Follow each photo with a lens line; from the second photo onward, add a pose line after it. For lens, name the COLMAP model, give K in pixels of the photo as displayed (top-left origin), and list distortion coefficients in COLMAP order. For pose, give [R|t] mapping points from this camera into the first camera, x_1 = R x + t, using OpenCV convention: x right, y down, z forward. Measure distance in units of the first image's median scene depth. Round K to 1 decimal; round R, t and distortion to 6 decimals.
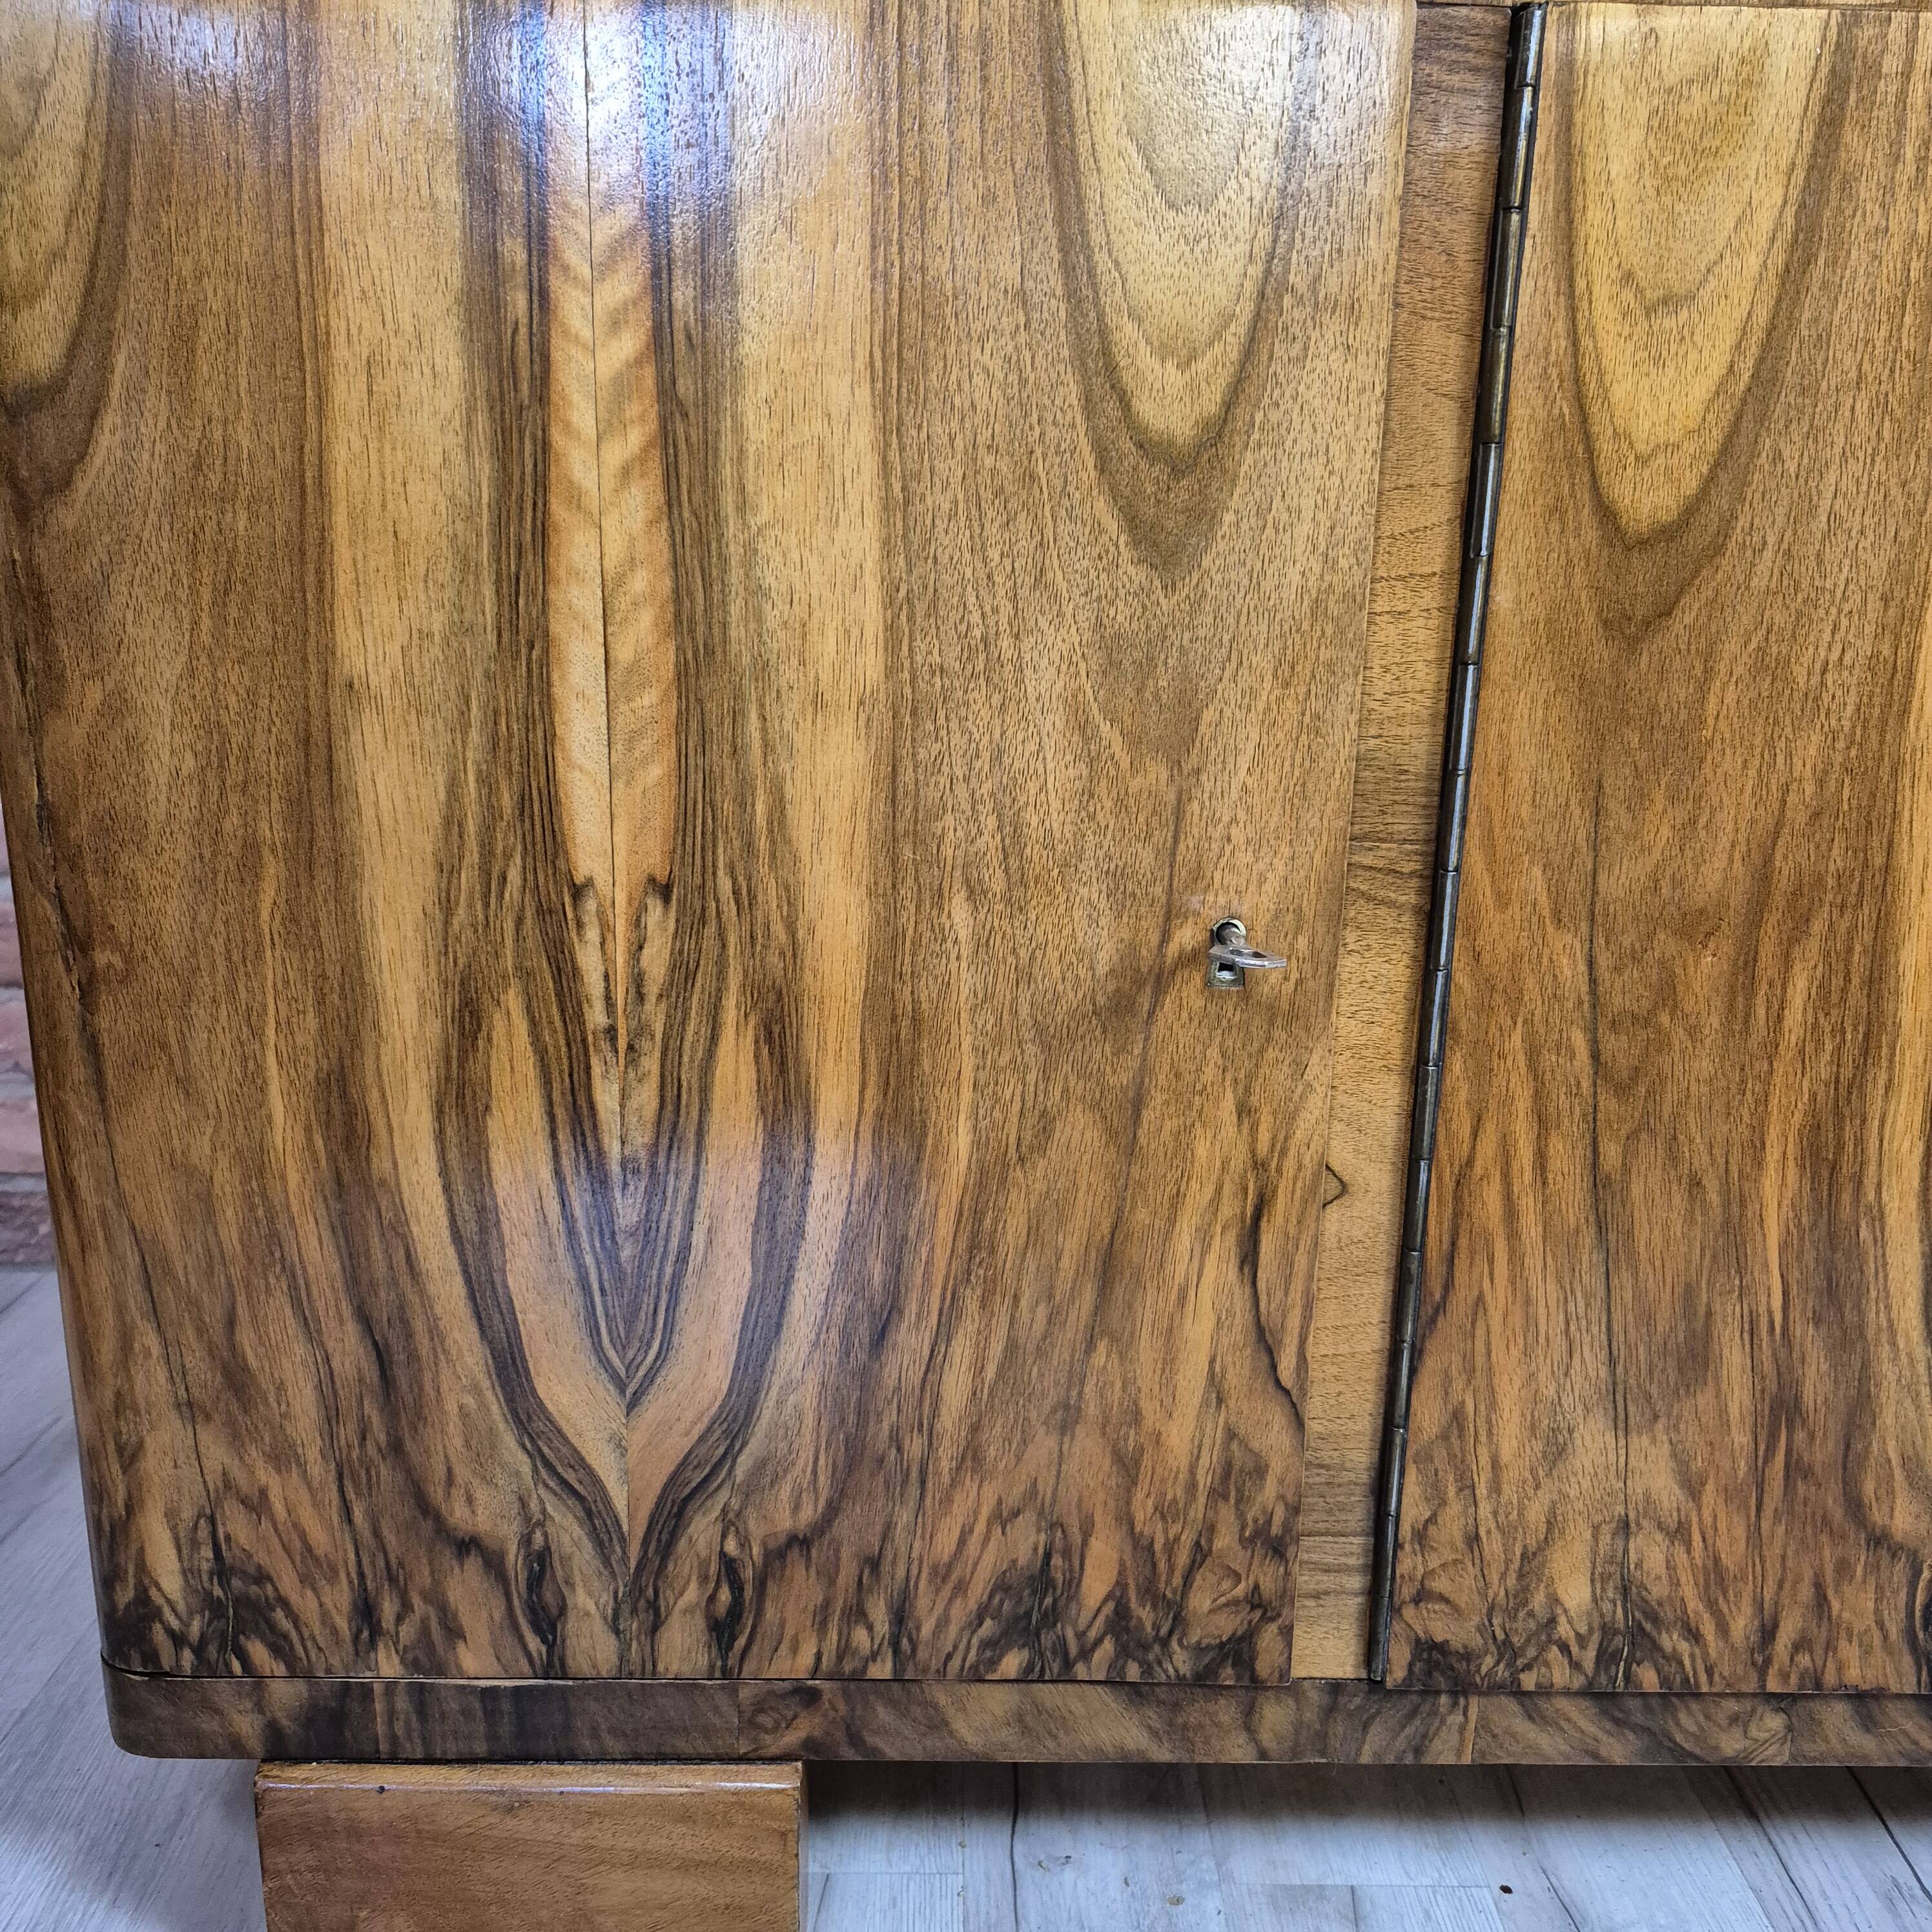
lens RADIAL K [[1854.6, 0, 944.2], [0, 1854.6, 962.2], [0, 0, 1]] dist [0.121751, -0.224431]
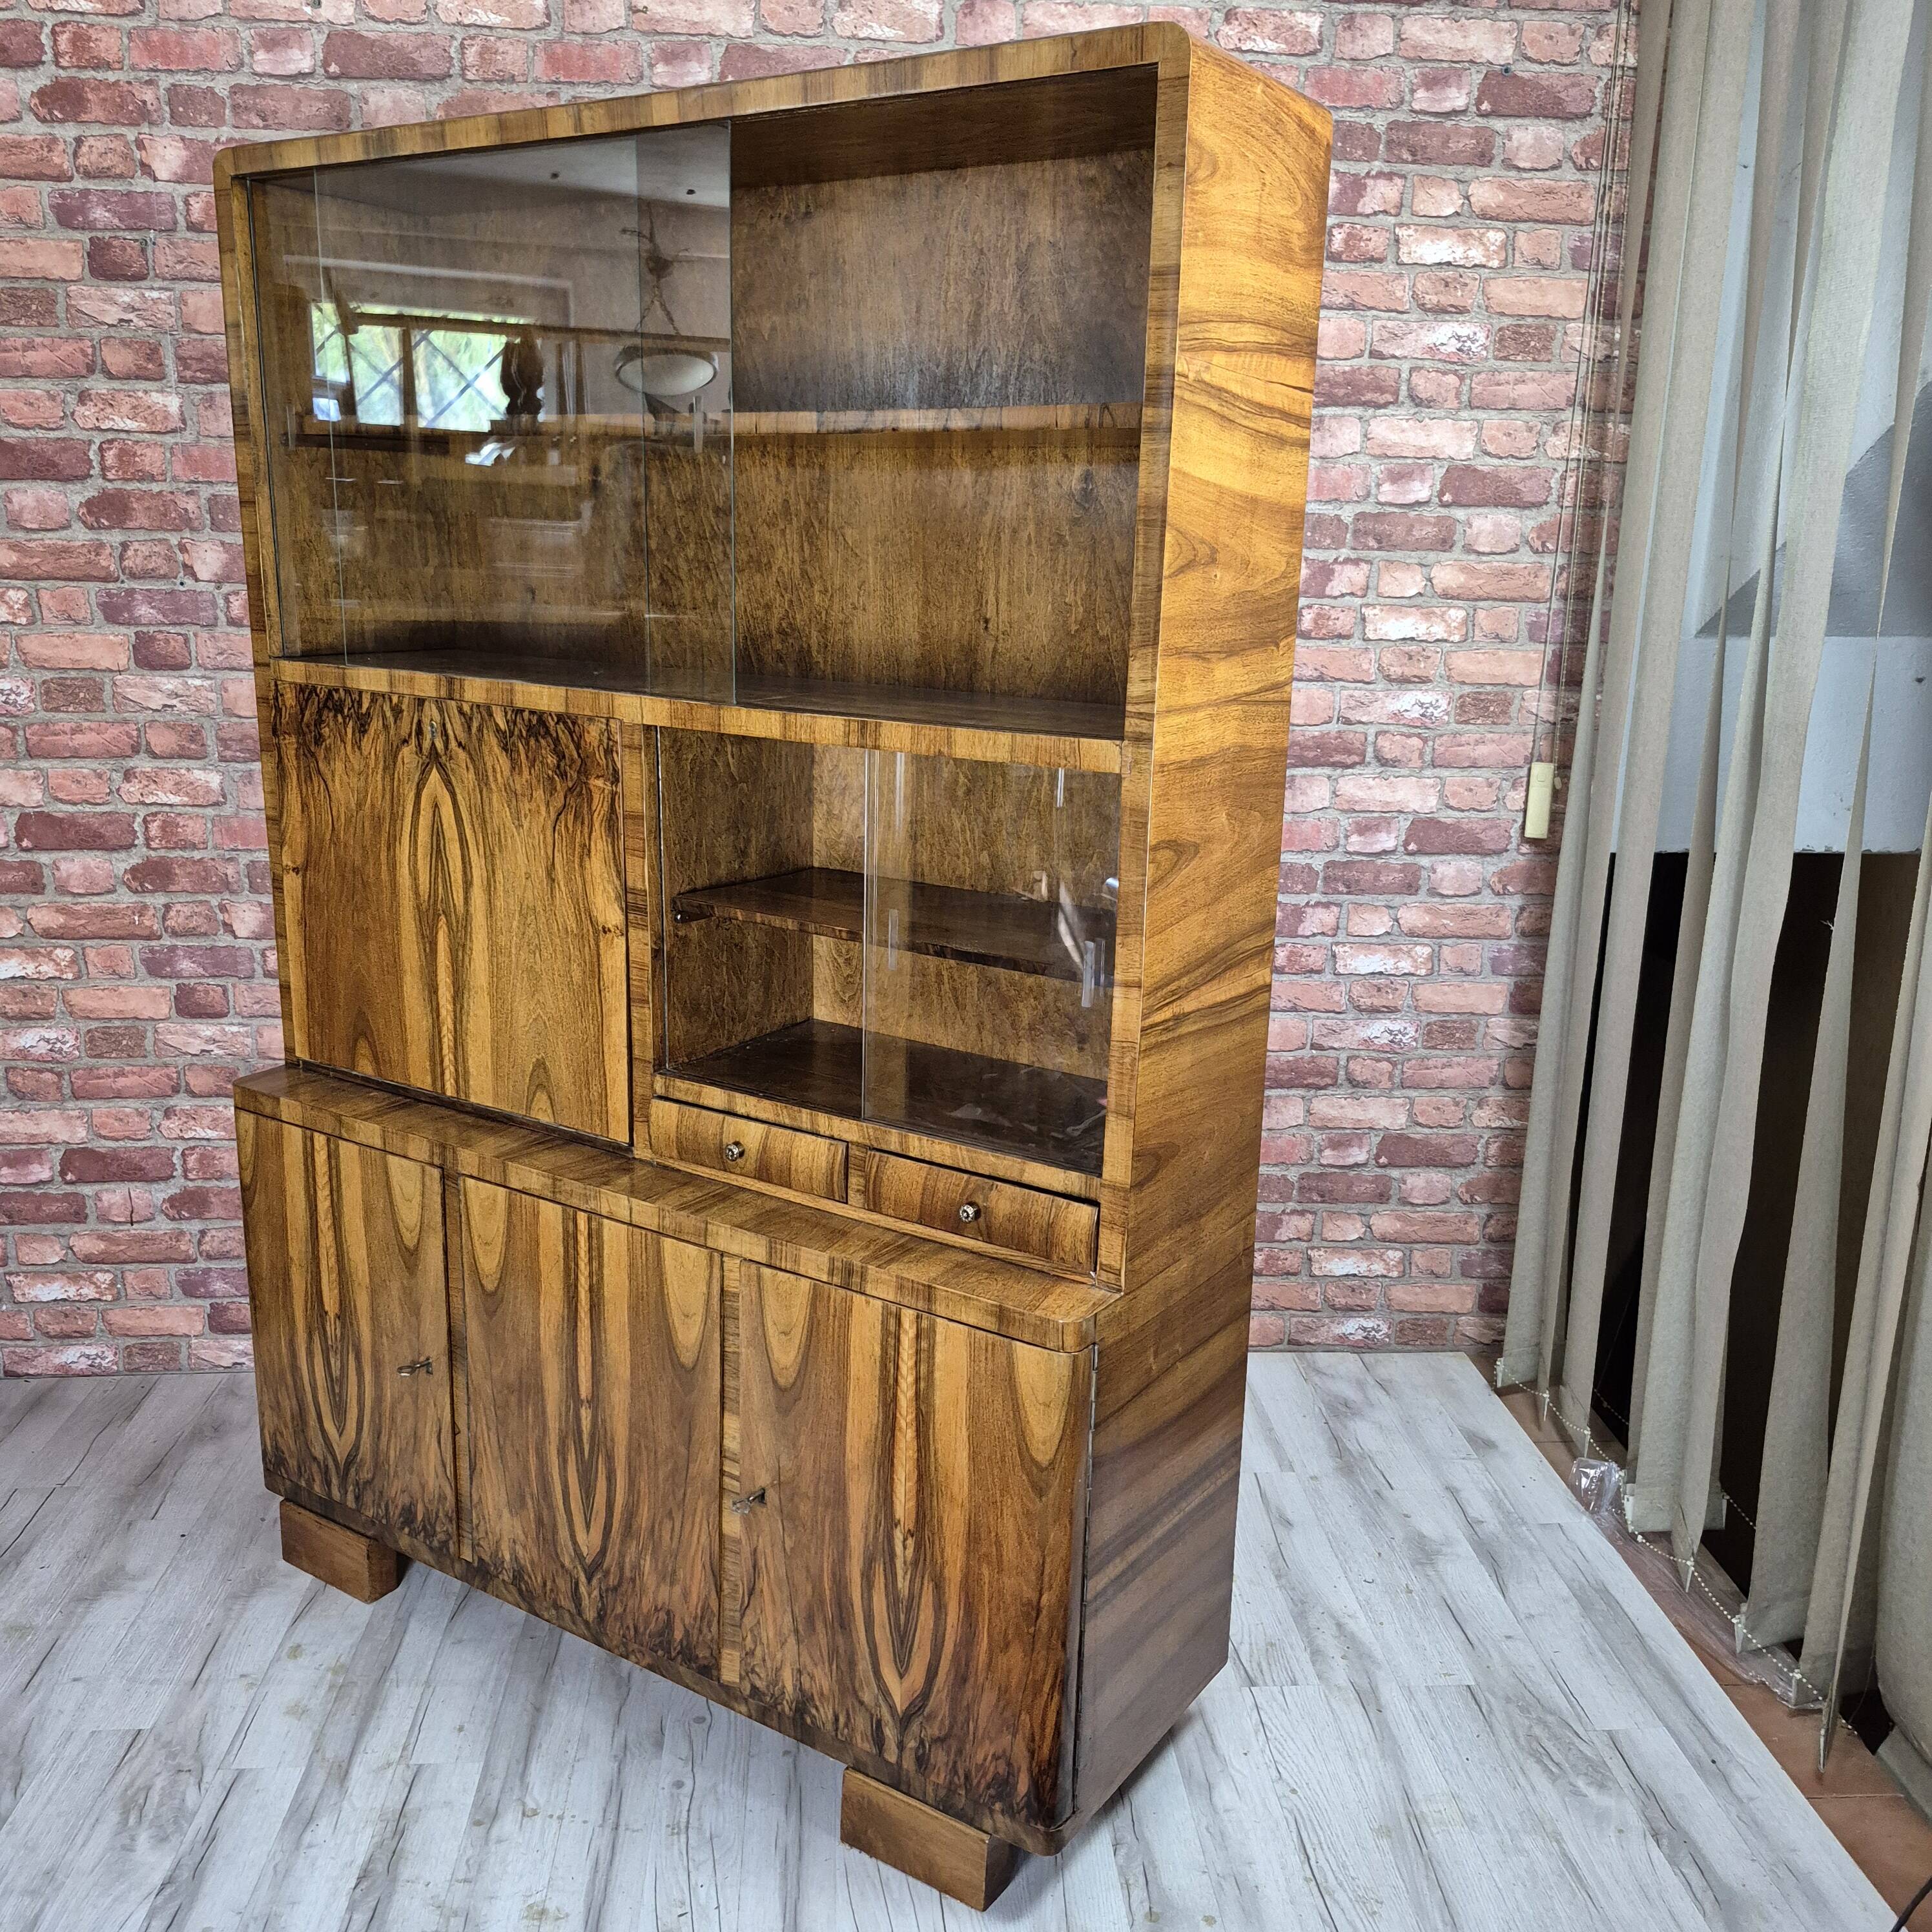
lens RADIAL K [[1799.5, 0, 972.8], [0, 1799.5, 988.8], [0, 0, 1]] dist [0.138006, -0.275409]
pose [[0.827150, 0.142245, -0.543681, 3.020113], [-0.149652, 0.988256, 0.030882, -1.061464], [0.541689, 0.055819, 0.838724, -1.649829]]
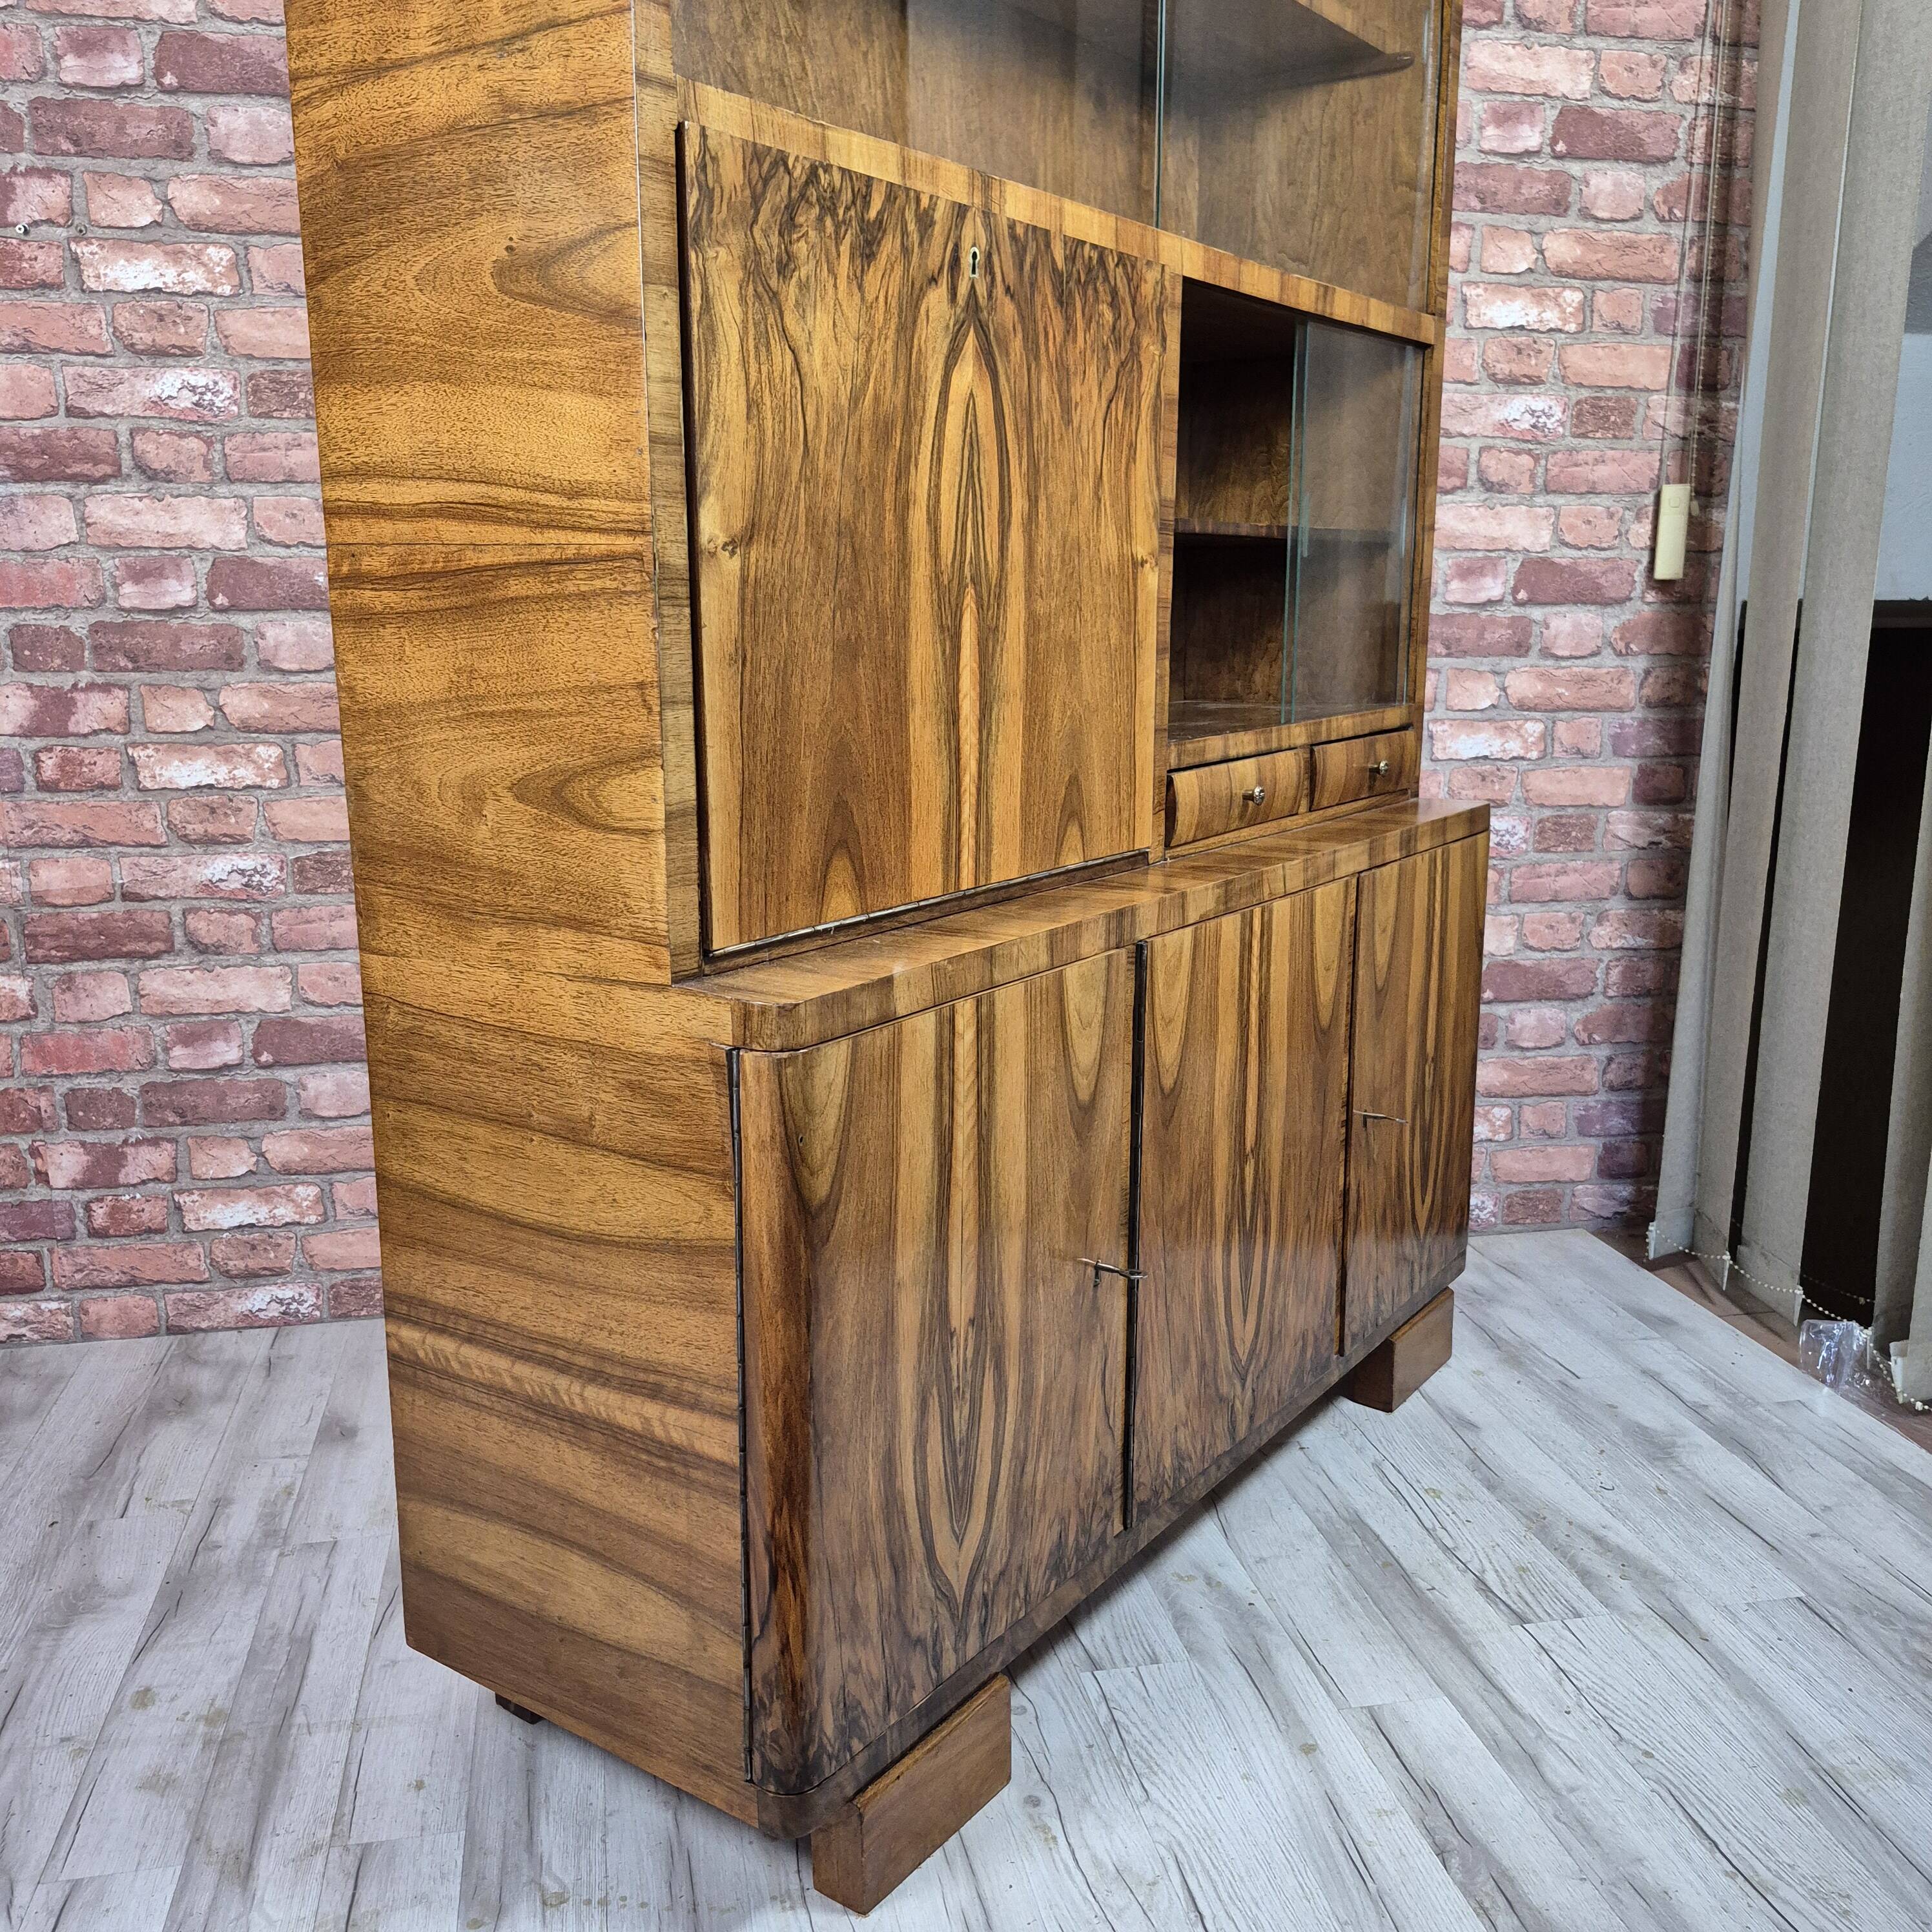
lens RADIAL K [[1778.9, 0, 971.5], [0, 1778.9, 964.8], [0, 0, 1]] dist [0.179462, -0.434093]
pose [[0.592070, -0.183951, 0.784612, -1.794736], [0.205946, 0.975809, 0.073370, -0.629287], [-0.779127, 0.118148, 0.615631, -0.465516]]
